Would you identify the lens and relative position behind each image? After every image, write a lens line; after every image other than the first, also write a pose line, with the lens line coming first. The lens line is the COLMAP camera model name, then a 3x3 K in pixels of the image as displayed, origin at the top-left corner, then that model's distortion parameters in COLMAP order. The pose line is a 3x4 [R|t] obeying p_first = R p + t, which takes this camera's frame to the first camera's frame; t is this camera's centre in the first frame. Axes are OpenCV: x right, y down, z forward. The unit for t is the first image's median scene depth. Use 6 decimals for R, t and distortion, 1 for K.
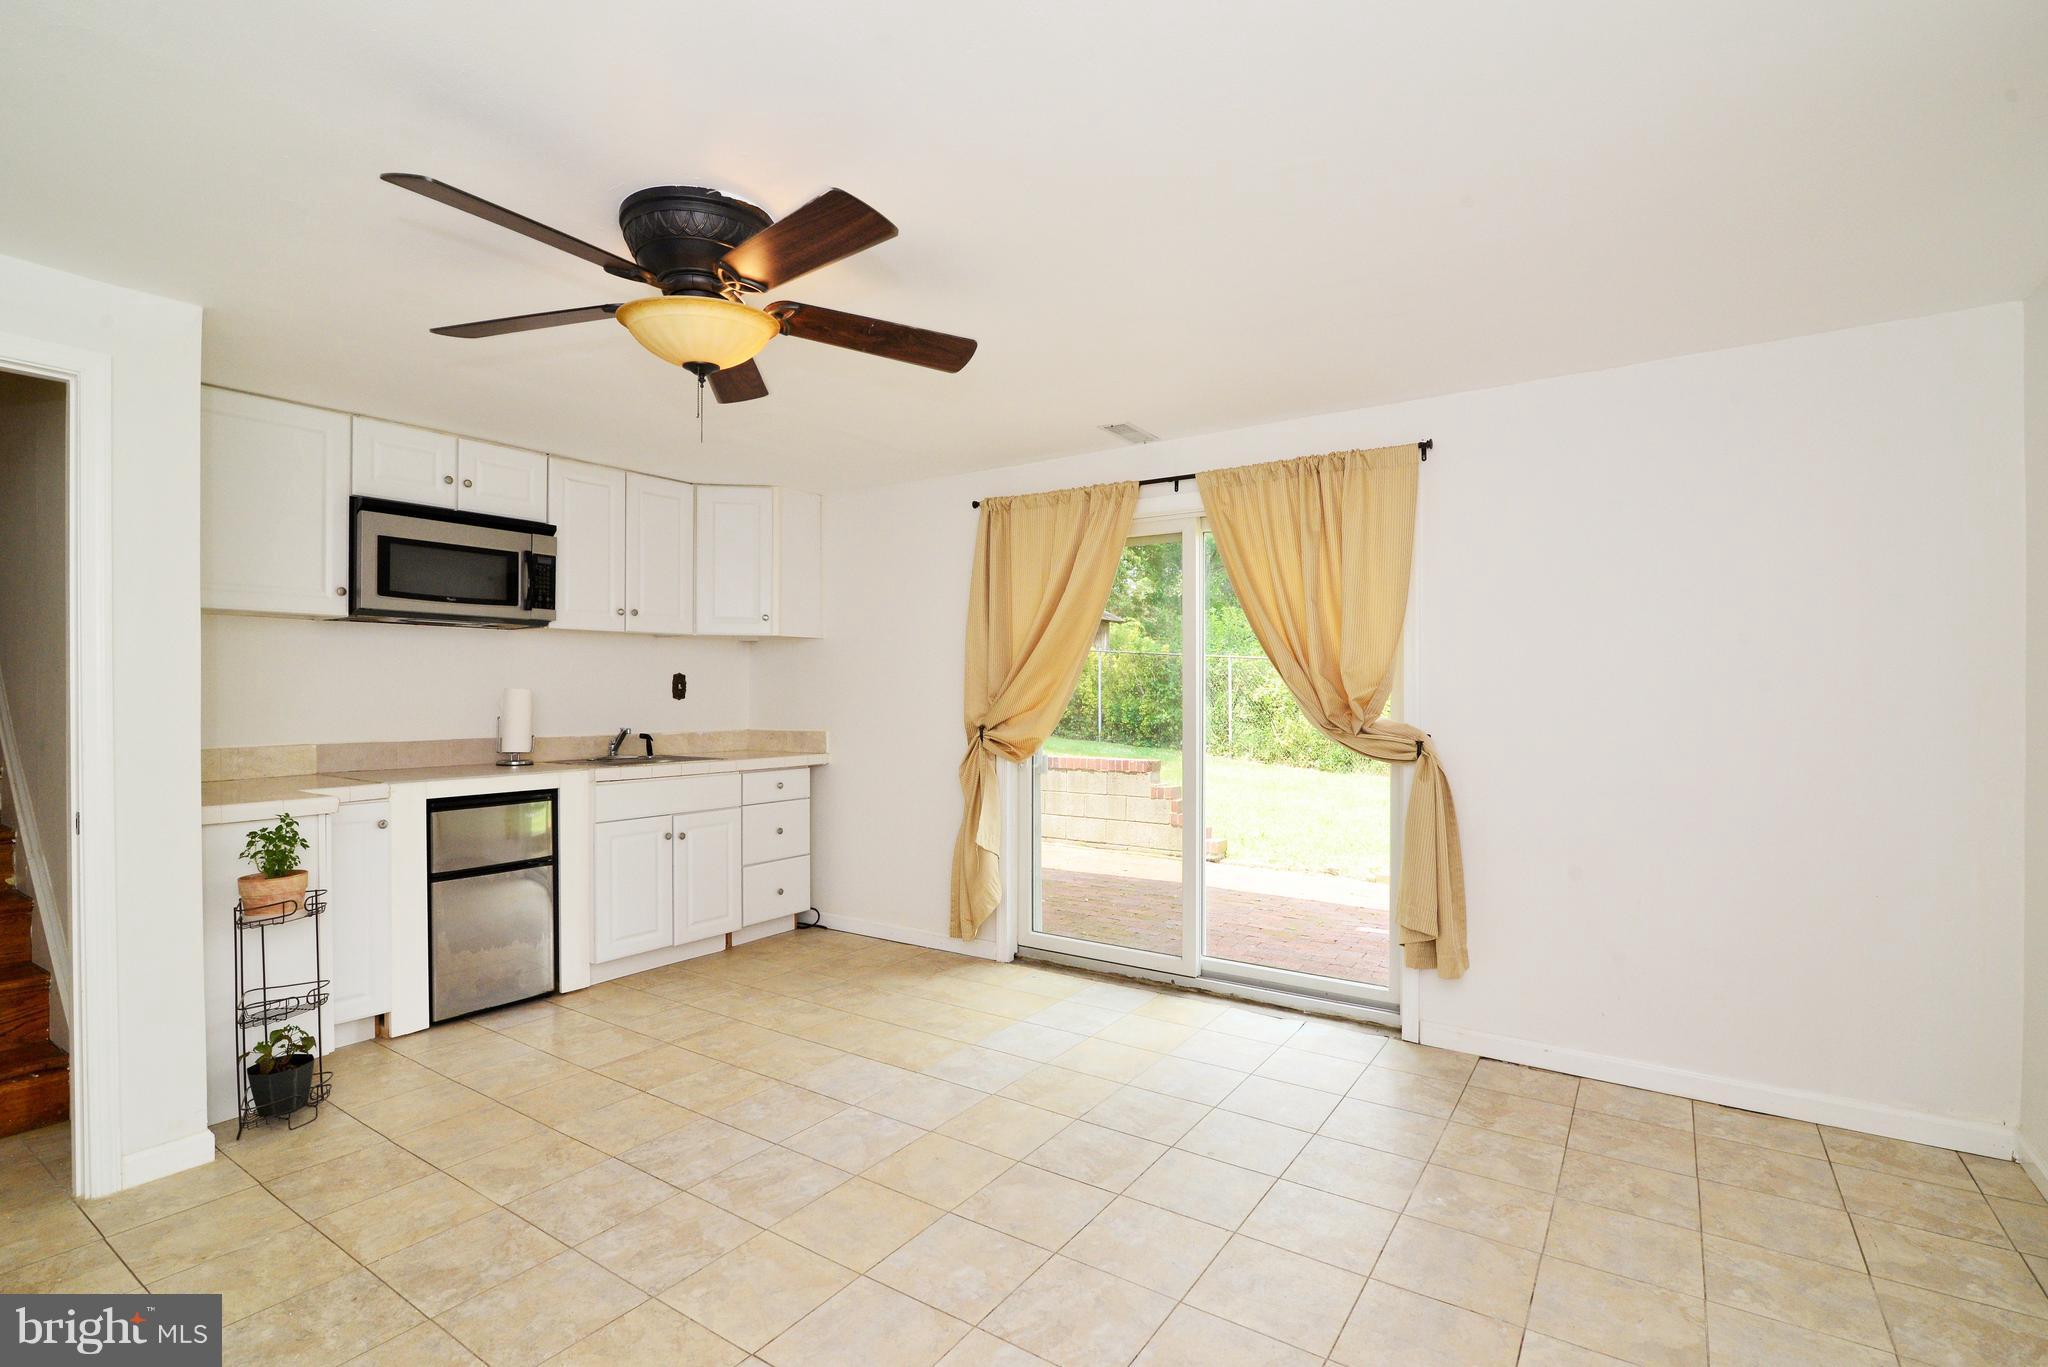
lens RADIAL K [[938.6, 0, 1017.8], [0, 938.6, 686.2], [0, 0, 1]] dist [-0.016284, 0.000394]
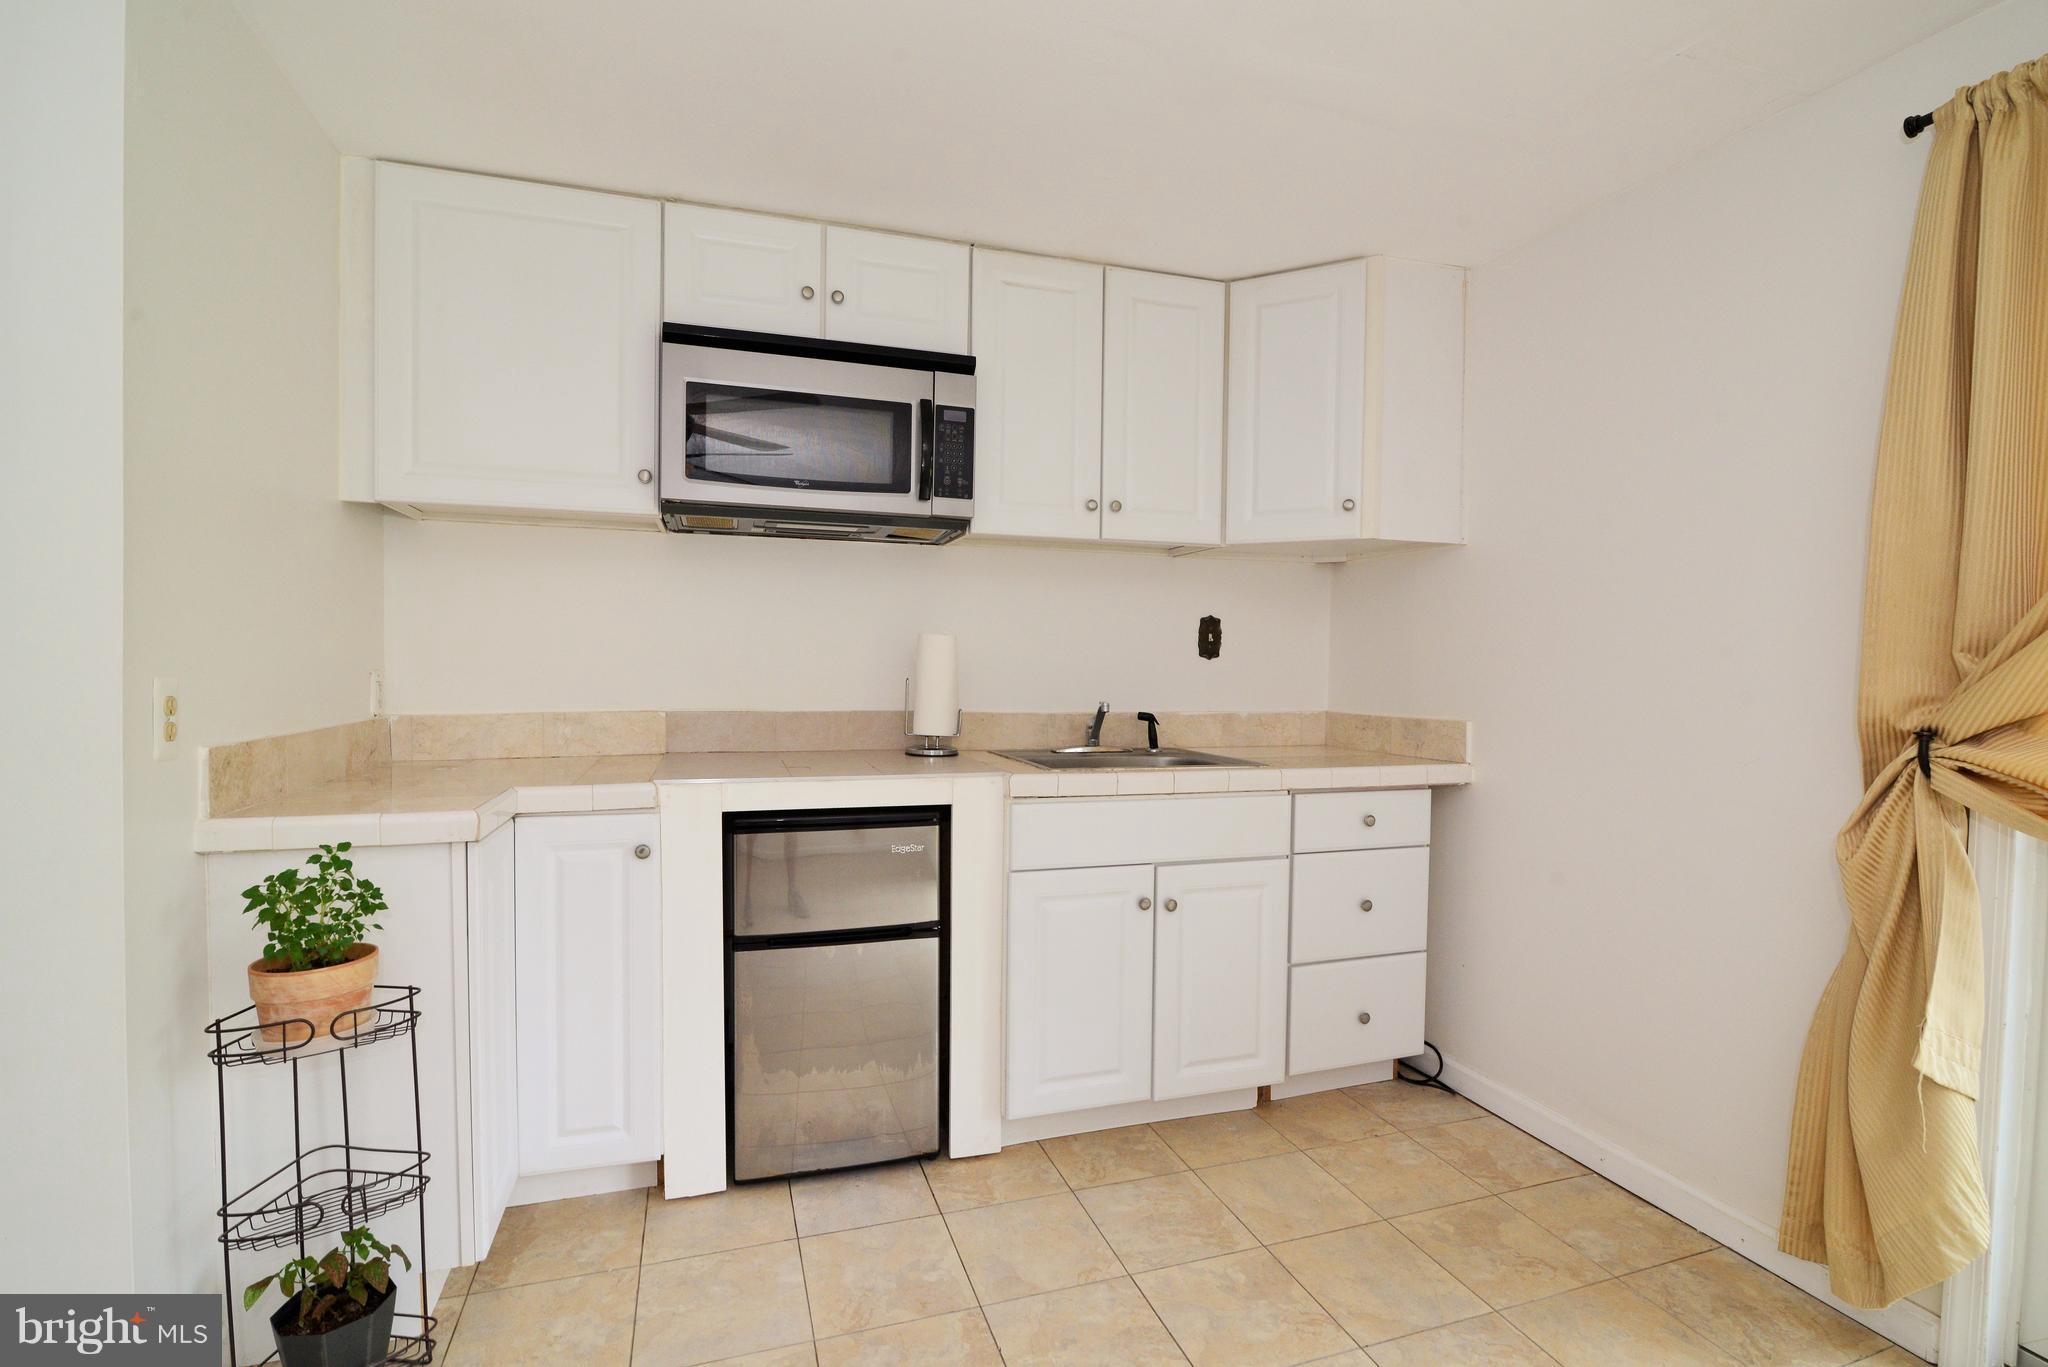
lens RADIAL K [[926.6, 0, 1022.7], [0, 926.6, 695.5], [0, 0, 1]] dist [-0.015273, 0.000222]
pose [[0.790209, 0.030065, -0.612100, -0.103365], [-0.007476, 0.999194, 0.039427, 0.018373], [0.612792, -0.026580, 0.789797, 0.534584]]
